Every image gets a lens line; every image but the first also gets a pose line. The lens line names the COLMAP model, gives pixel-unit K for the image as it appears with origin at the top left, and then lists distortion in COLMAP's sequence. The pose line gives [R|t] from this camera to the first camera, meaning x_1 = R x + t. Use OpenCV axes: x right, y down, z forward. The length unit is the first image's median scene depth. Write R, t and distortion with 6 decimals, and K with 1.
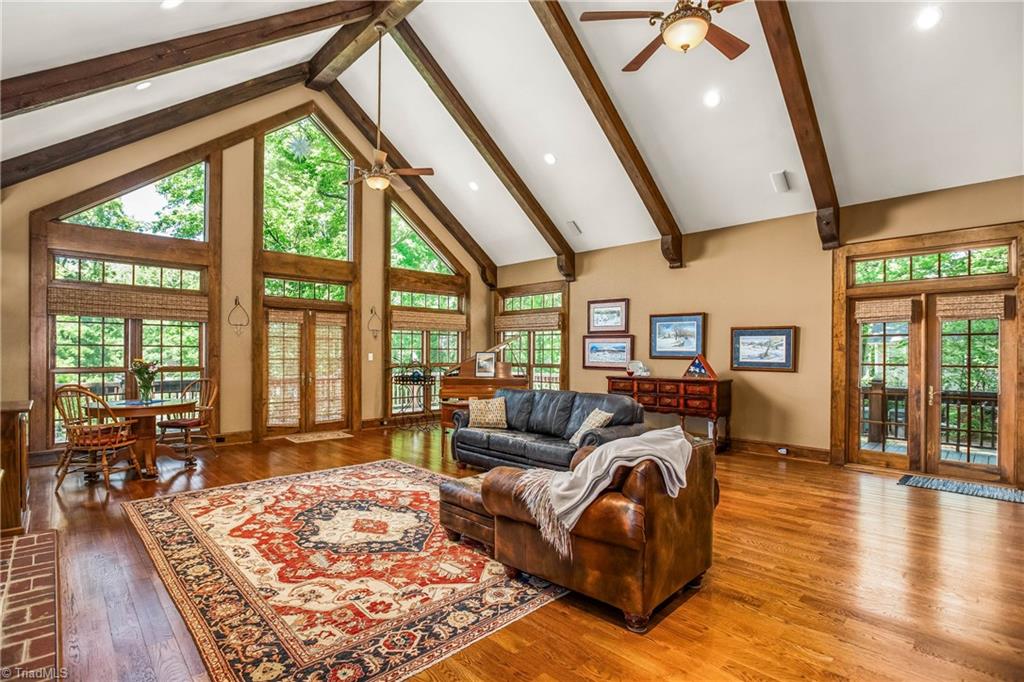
lens RADIAL K [[492.9, 0, 499.4], [0, 492.9, 354.3], [0, 0, 1]] dist [-0.057297, 0.018987]
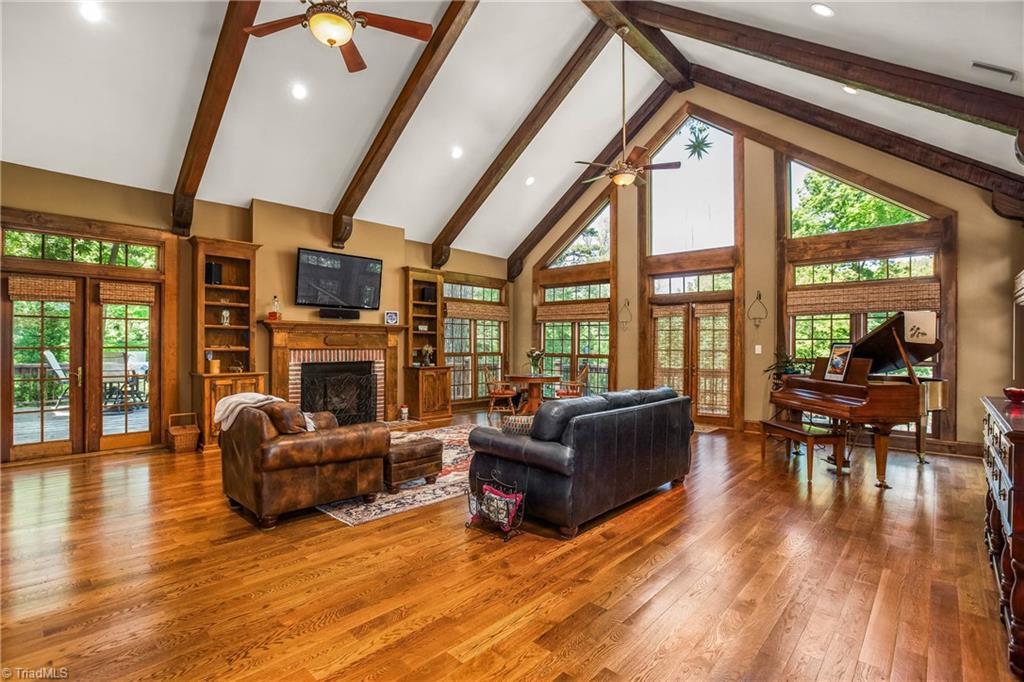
lens RADIAL K [[477.0, 0, 500.9], [0, 477.0, 342.3], [0, 0, 1]] dist [-0.068953, 0.028733]
pose [[0.053508, -0.007338, -0.998540, 0.603720], [-0.007394, 0.999943, -0.007744, 0.002887], [0.998540, 0.007798, 0.053451, 0.566897]]
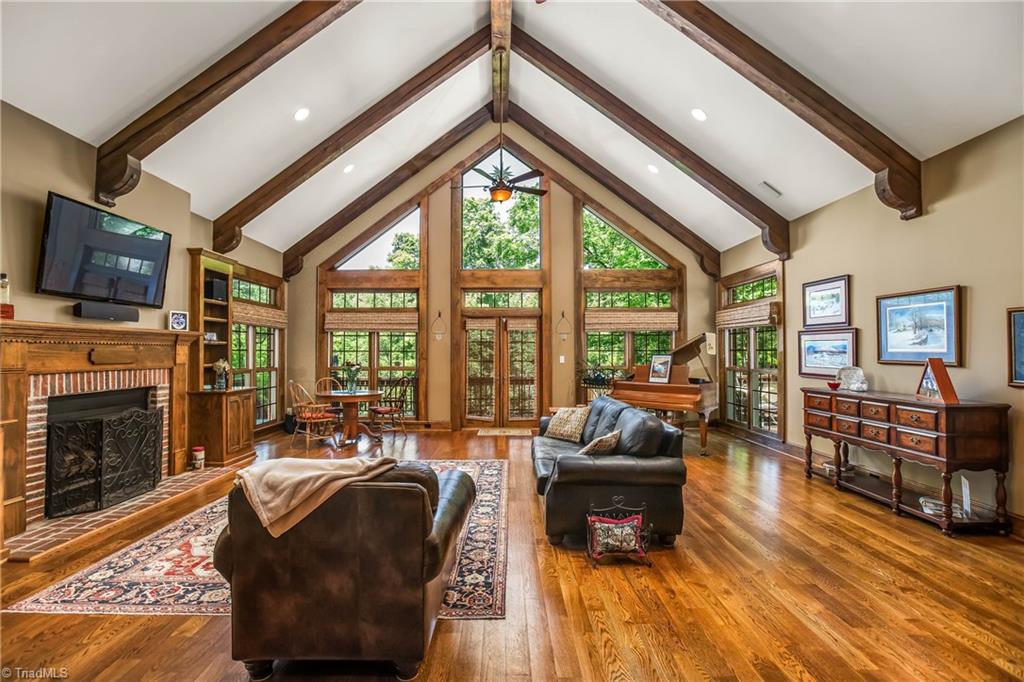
lens RADIAL K [[477.0, 0, 500.9], [0, 477.0, 342.3], [0, 0, 1]] dist [-0.068953, 0.028733]
pose [[0.722462, -0.020871, -0.691095, 0.375452], [0.004071, 0.999655, -0.025933, -0.005778], [0.691398, 0.015922, 0.722298, 0.216486]]
